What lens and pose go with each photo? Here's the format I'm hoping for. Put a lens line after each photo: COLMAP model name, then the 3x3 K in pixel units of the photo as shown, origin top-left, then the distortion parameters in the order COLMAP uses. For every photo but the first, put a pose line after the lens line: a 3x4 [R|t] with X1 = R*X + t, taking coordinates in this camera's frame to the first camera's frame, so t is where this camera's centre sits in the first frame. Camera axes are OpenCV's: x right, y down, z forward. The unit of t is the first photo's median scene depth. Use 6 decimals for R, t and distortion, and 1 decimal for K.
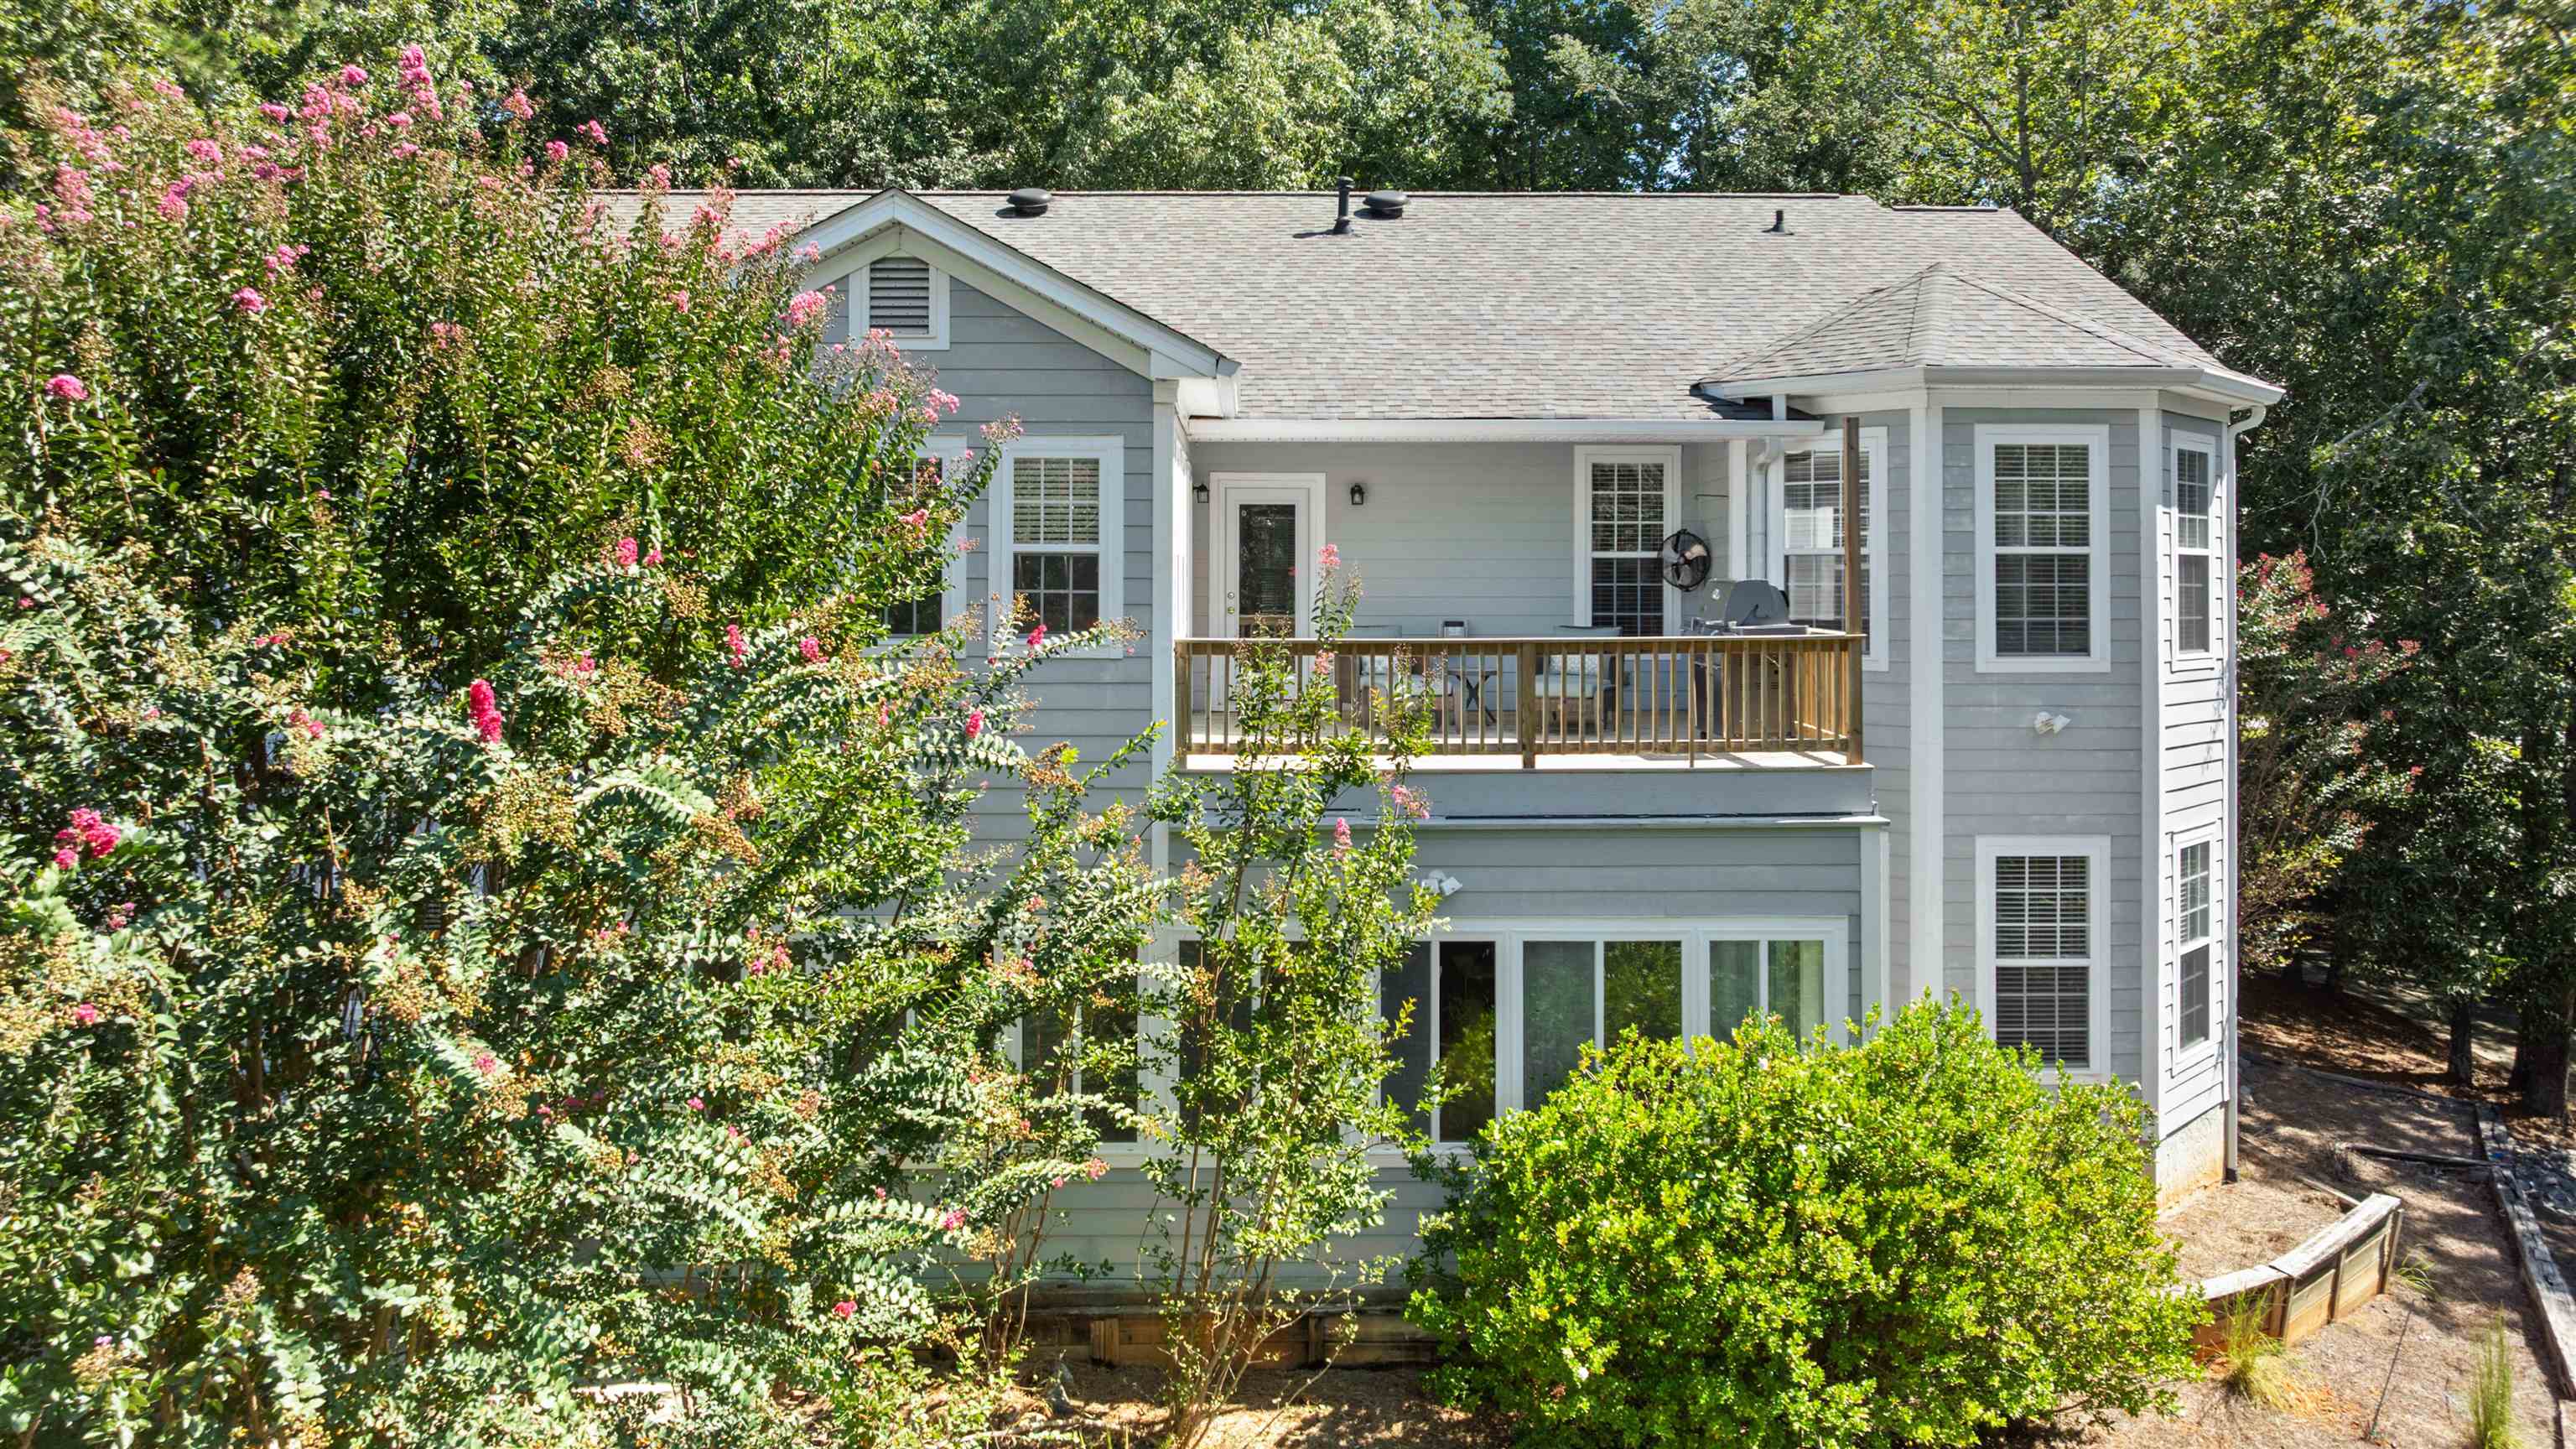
lens RADIAL K [[1819.0, 0, 1398.0], [0, 1819.0, 723.6], [0, 0, 1]] dist [0.003064, 0.001678]
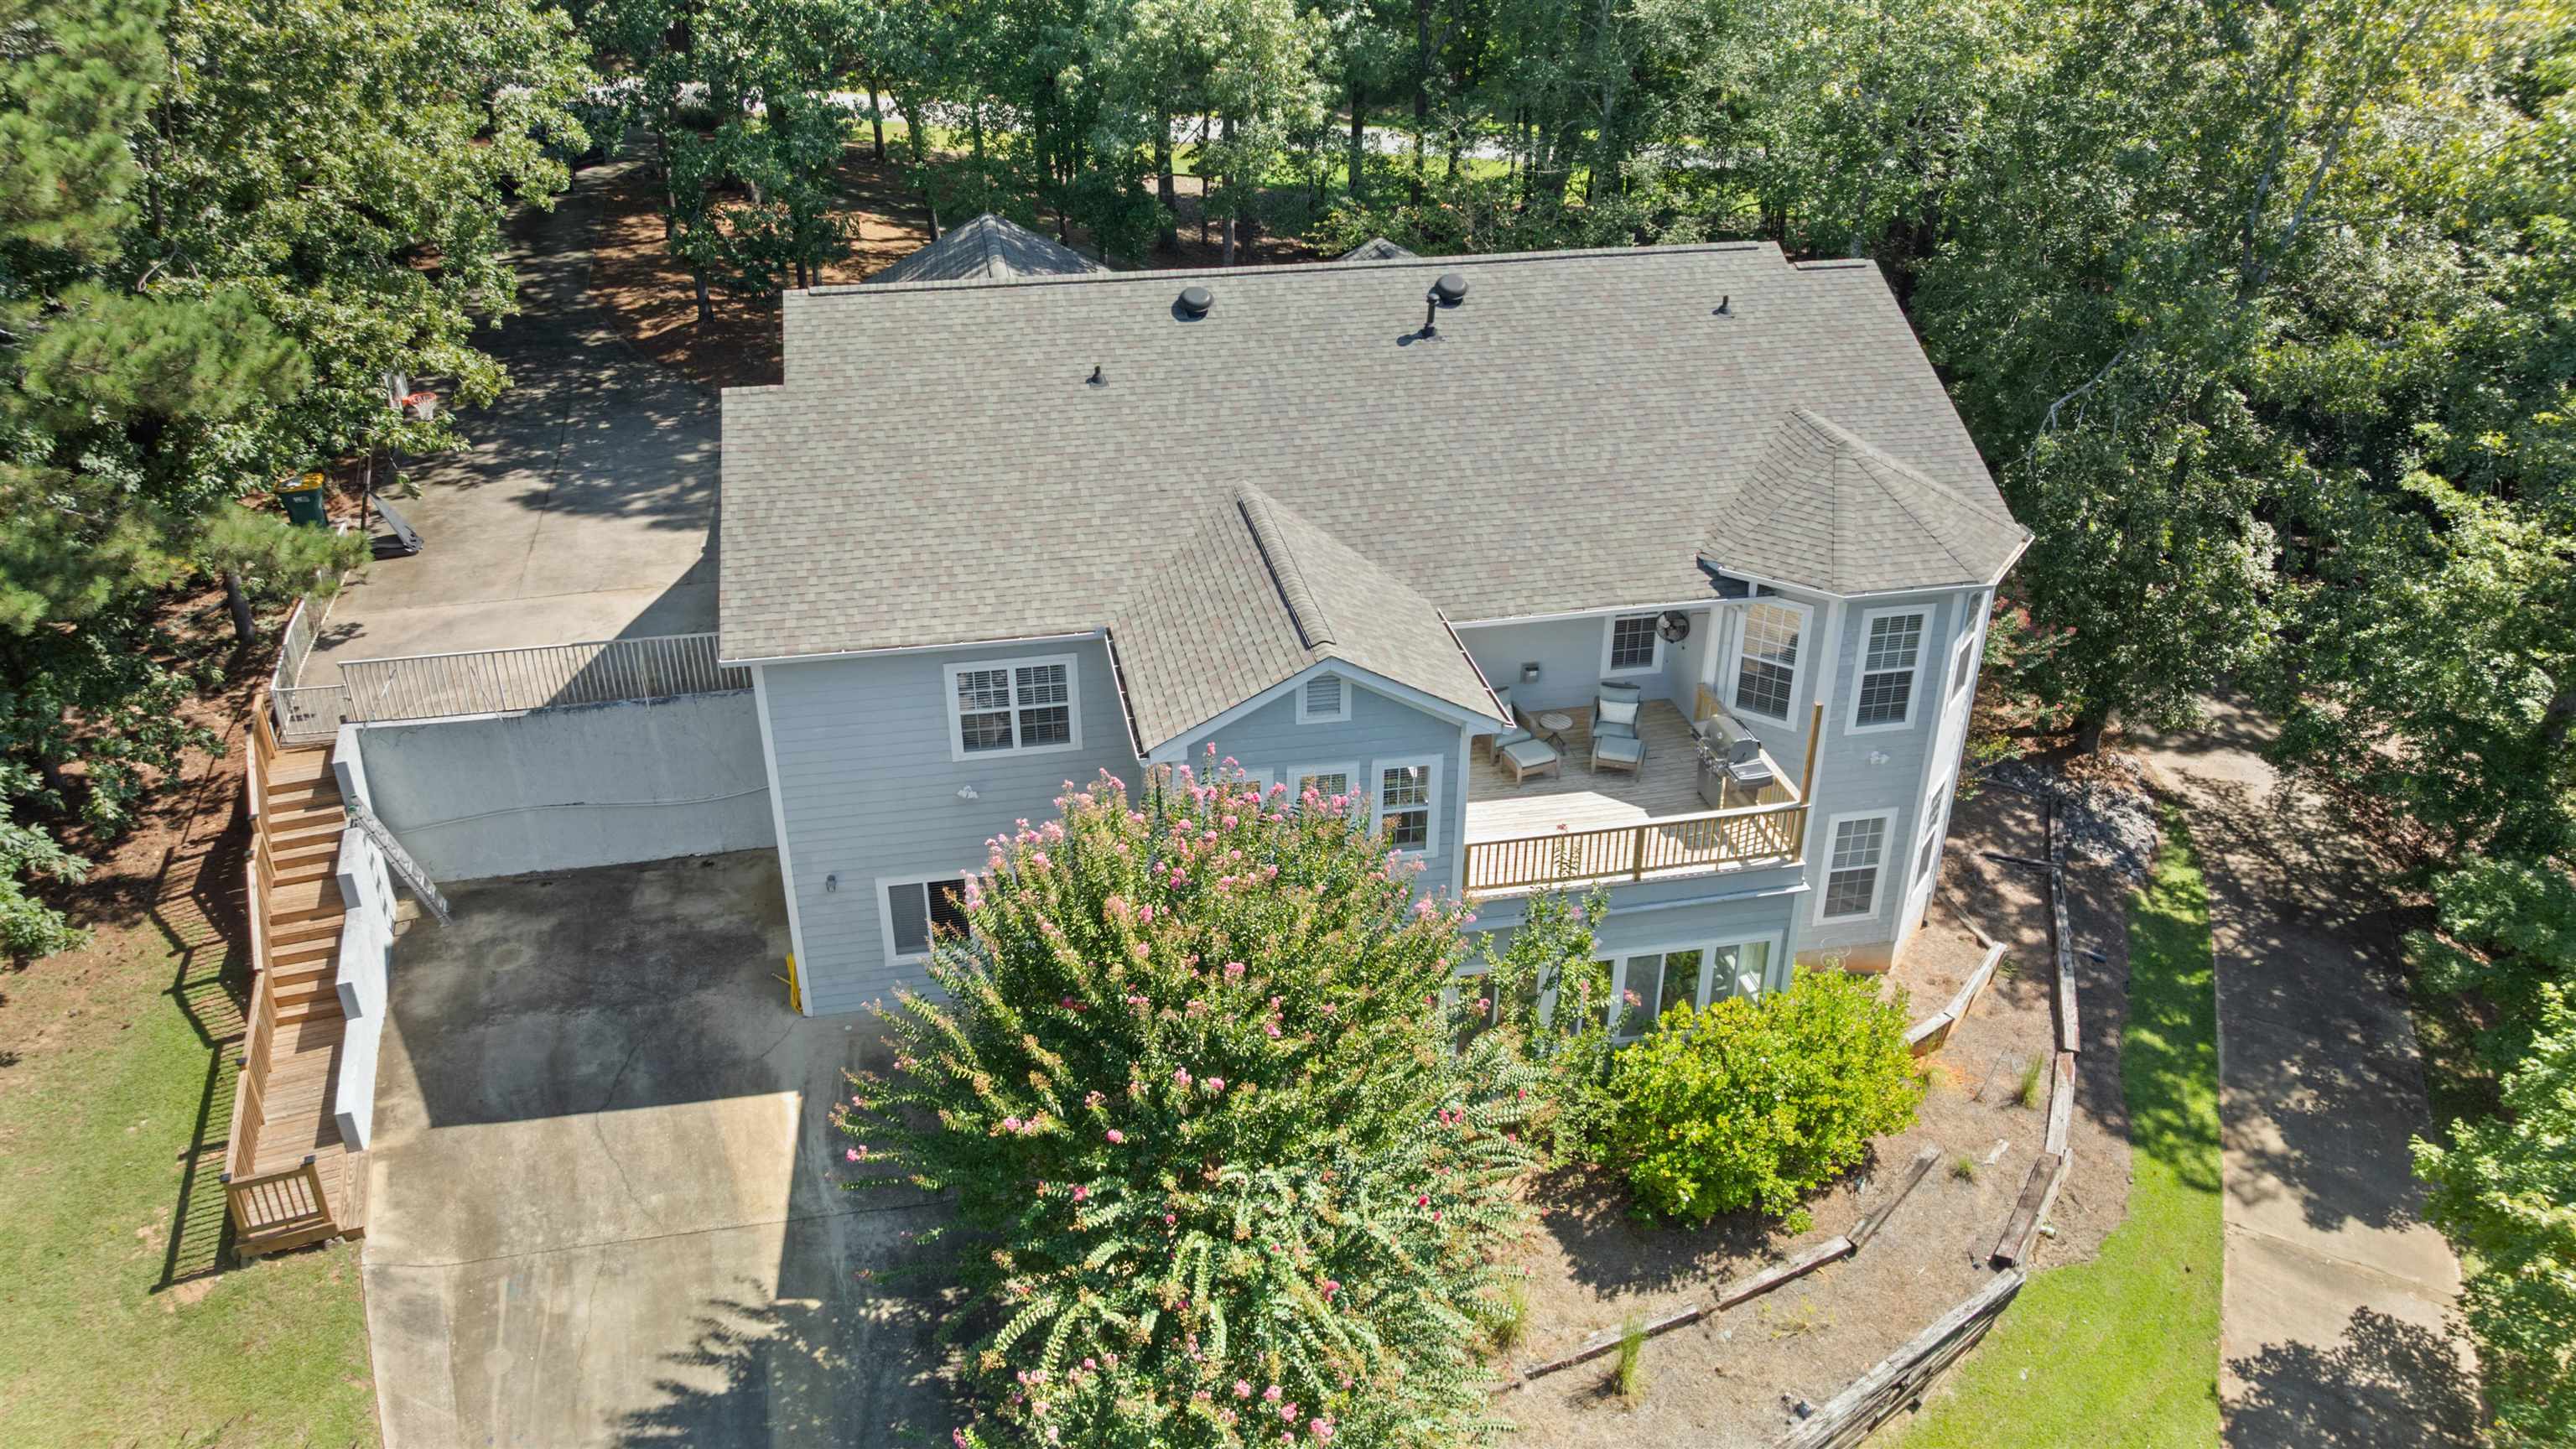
lens RADIAL K [[1847.2, 0, 1288.0], [0, 1847.2, 724.5], [0, 0, 1]] dist [-0.000011, -0.001441]
pose [[0.986032, -0.078609, 0.146836, -0.488784], [-0.004336, 0.869200, 0.494442, -0.935279], [-0.166497, -0.488173, 0.856718, -0.462979]]
